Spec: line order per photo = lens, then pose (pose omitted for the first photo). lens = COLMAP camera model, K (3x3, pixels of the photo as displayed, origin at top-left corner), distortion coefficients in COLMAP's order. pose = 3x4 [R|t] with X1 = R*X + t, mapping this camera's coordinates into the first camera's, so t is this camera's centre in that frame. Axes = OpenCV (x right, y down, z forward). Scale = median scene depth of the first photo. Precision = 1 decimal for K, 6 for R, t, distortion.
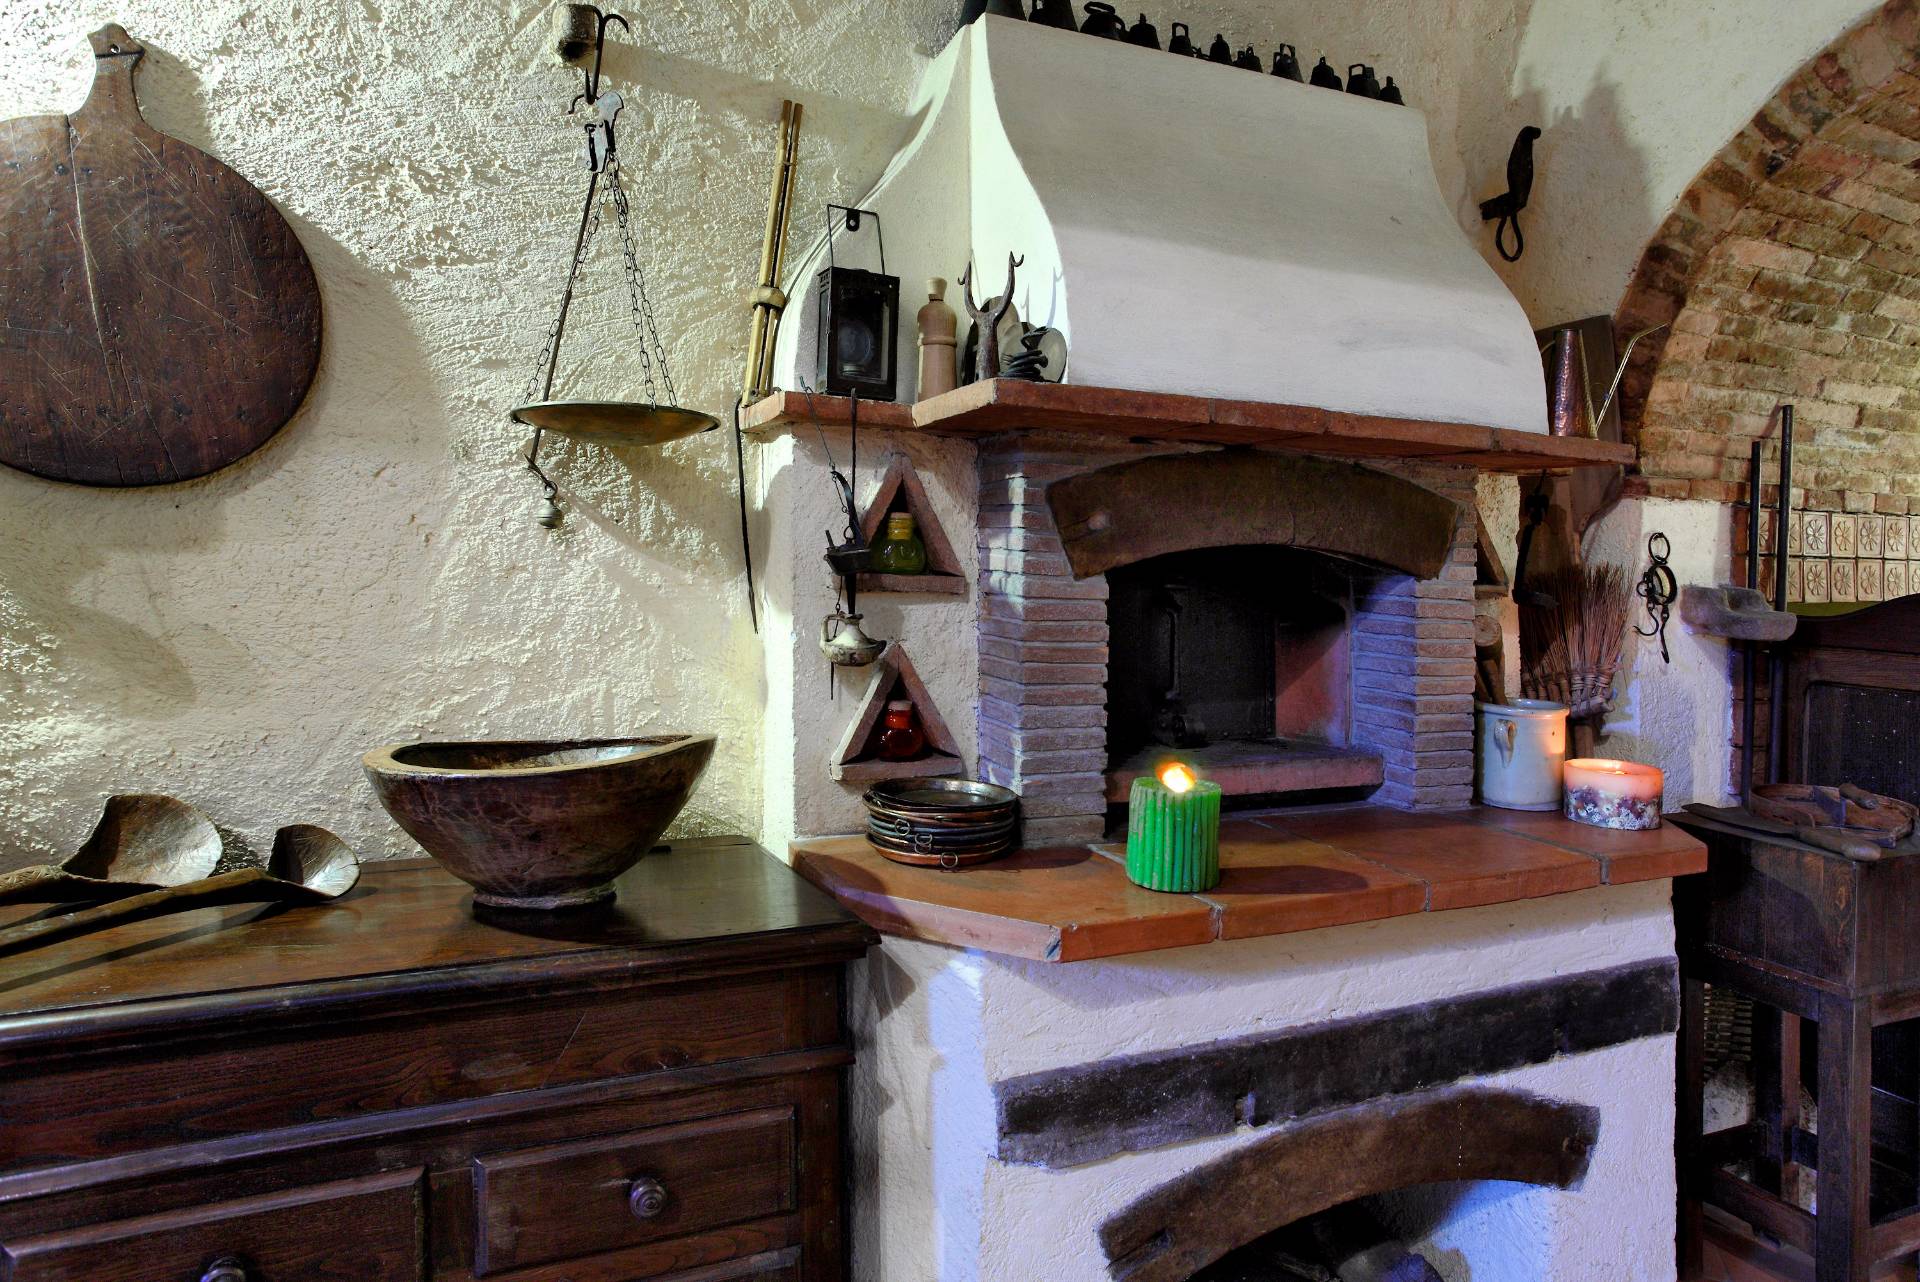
lens RADIAL K [[1197.2, 0, 962.8], [0, 1197.2, 584.0], [0, 0, 1]] dist [-0.070624, 0.057717]
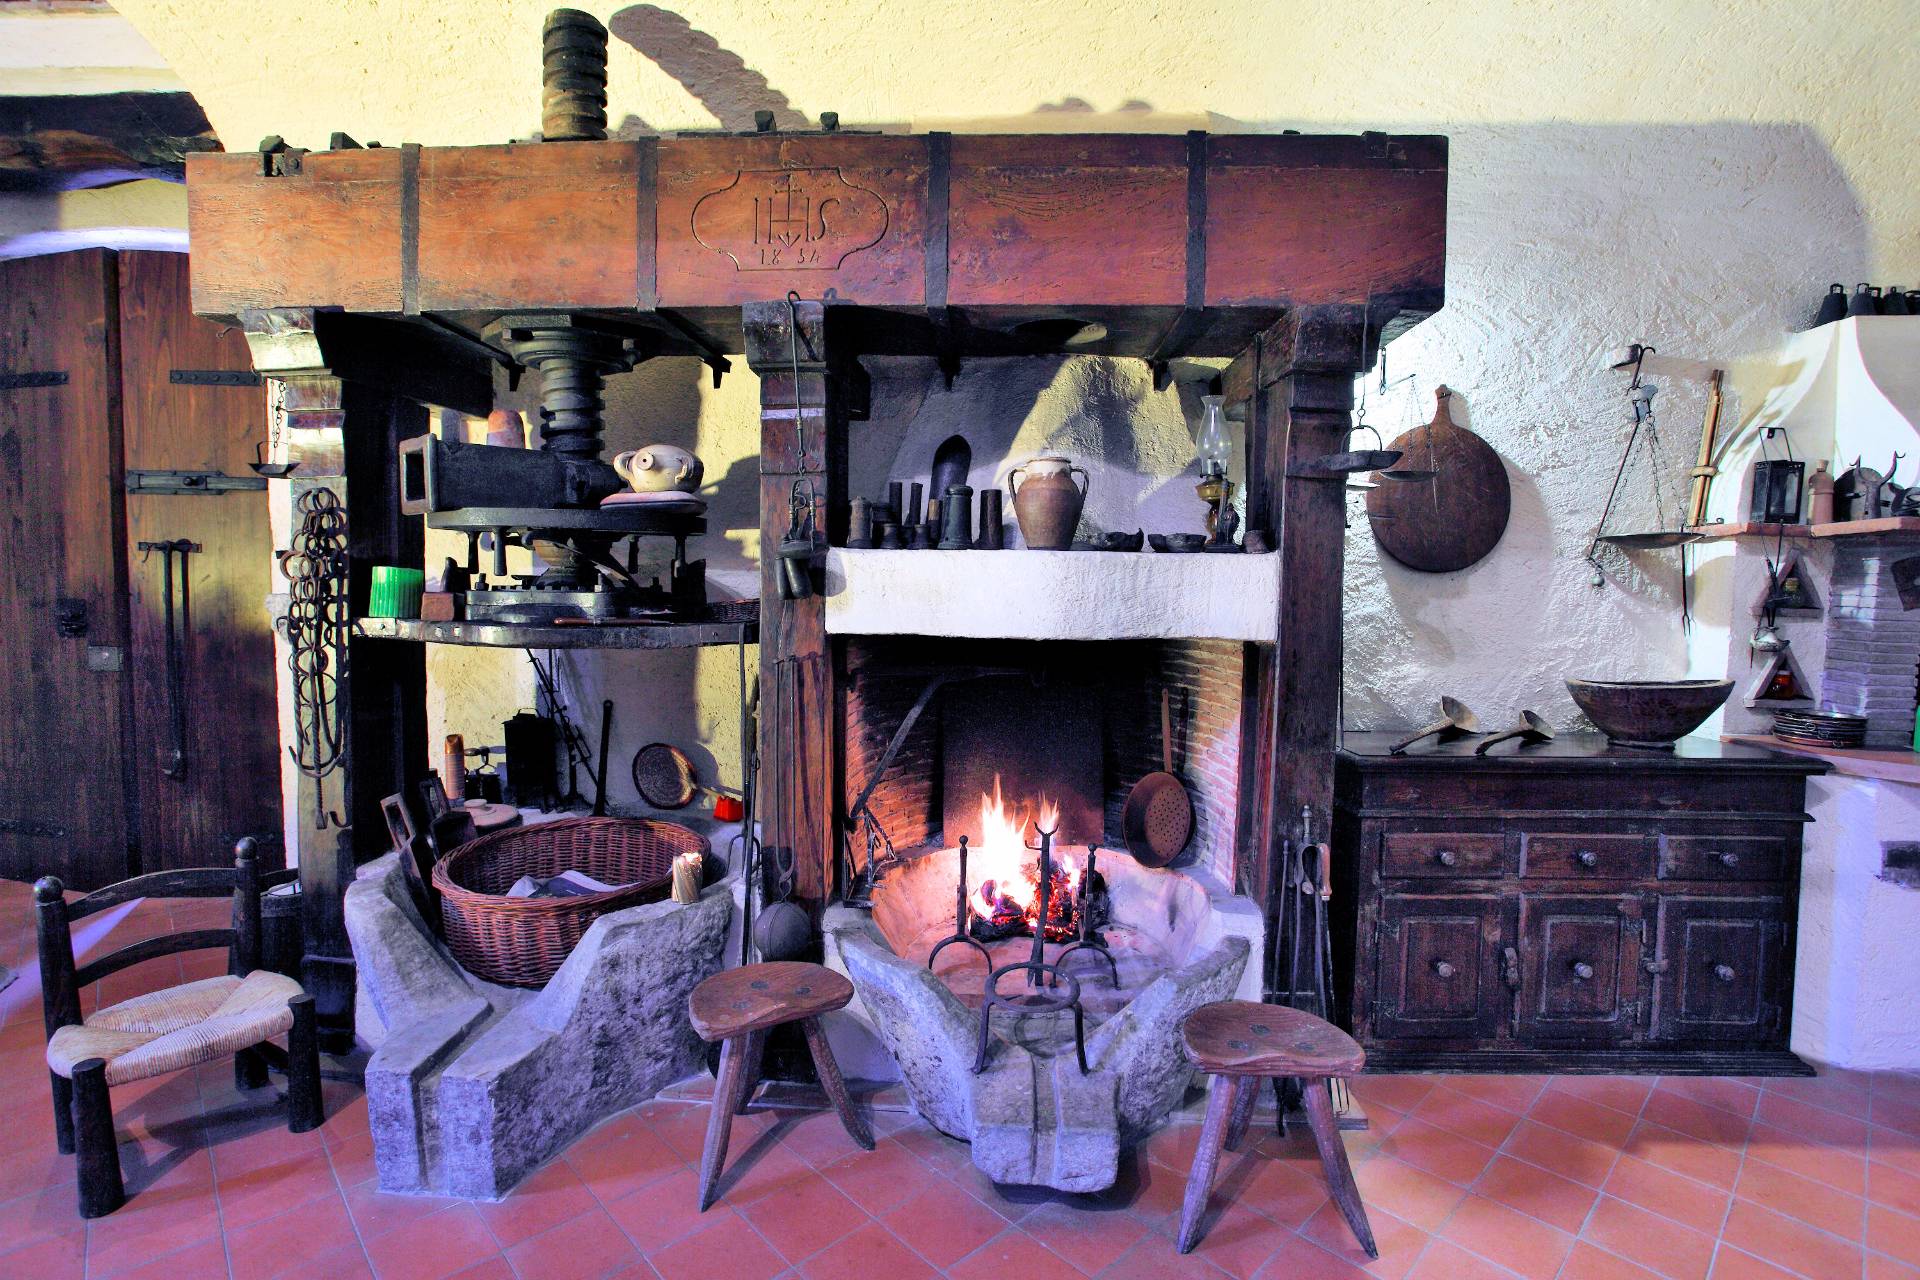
lens RADIAL K [[940.4, 0, 954.4], [0, 940.4, 670.2], [0, 0, 1]] dist [-0.065314, 0.024018]
pose [[0.893732, 0.028141, -0.447719, -0.631156], [0.000827, 0.997925, 0.064376, -0.002998], [0.448601, -0.057905, 0.891854, -1.016047]]
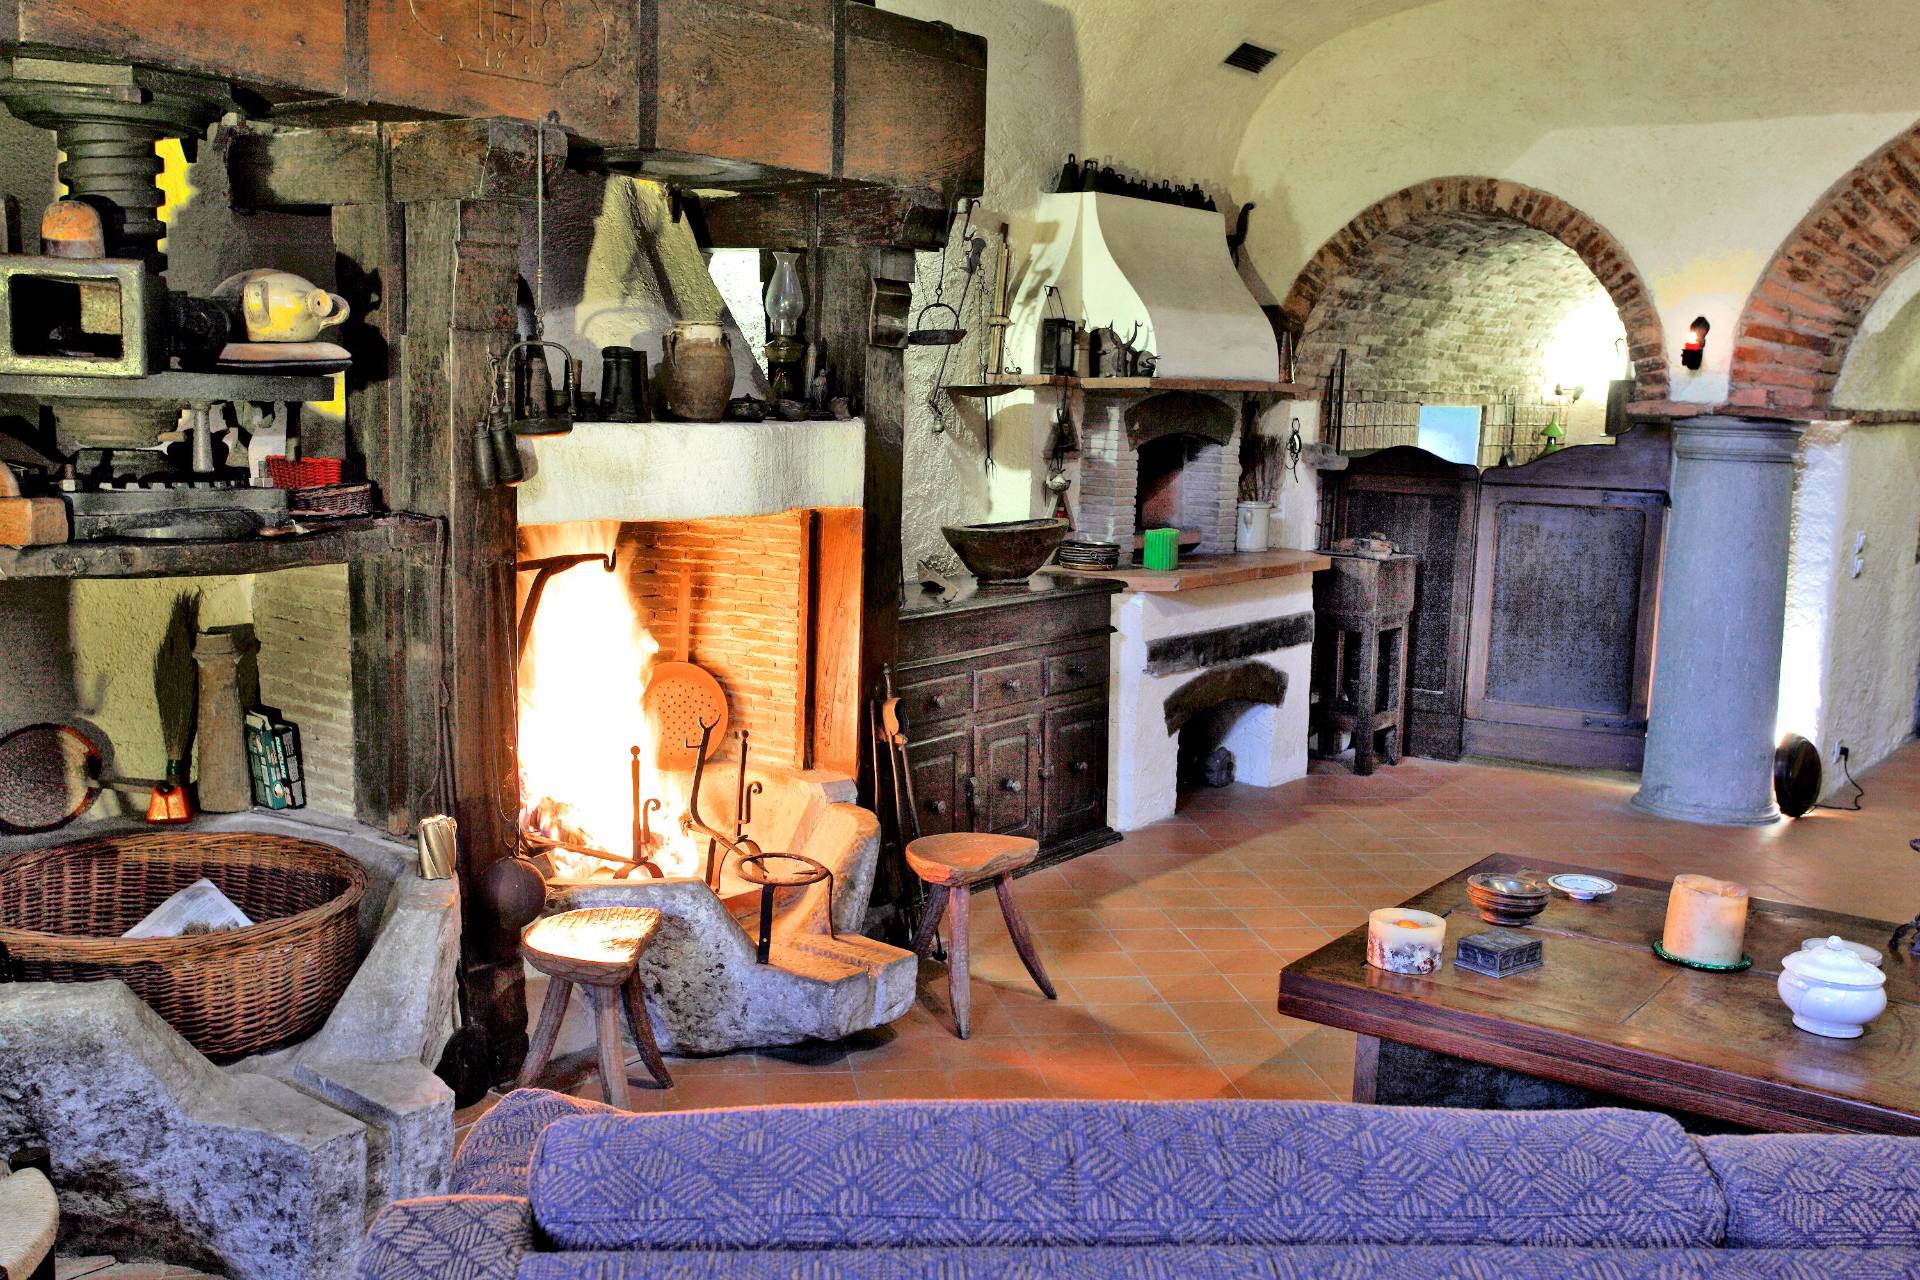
lens RADIAL K [[1888.2, 0, 958.6], [0, 1888.2, 787.9], [0, 0, 1]] dist [0.011335, 0.014276]
pose [[0.867794, -0.107851, 0.485080, -2.063302], [0.006231, 0.978448, 0.206399, -0.125263], [-0.496886, -0.176089, 0.849763, -2.103803]]
